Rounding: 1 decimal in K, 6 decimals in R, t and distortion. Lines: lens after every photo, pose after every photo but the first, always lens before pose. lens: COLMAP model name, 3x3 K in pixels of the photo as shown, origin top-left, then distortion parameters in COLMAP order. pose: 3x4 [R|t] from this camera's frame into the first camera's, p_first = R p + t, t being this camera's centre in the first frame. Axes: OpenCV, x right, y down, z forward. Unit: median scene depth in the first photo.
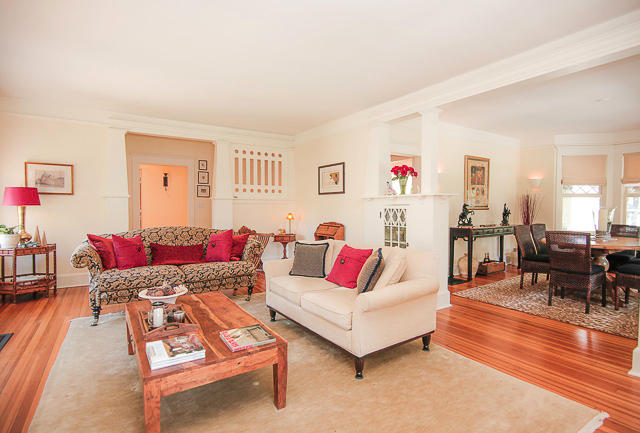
lens RADIAL K [[321.3, 0, 320.0], [0, 321.3, 216.5], [0, 0, 1]] dist [-0.000214, 0.000102]
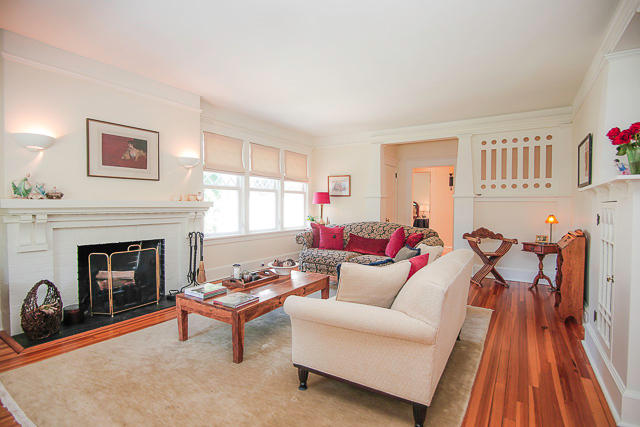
lens RADIAL K [[312.9, 0, 320.0], [0, 312.9, 213.5], [0, 0, 1]] dist [-0.017316, 0.000216]
pose [[0.399171, 0.028806, -0.916424, 0.347832], [-0.034309, 0.999276, 0.016467, -0.007280], [0.916234, 0.024868, 0.399870, 0.246913]]
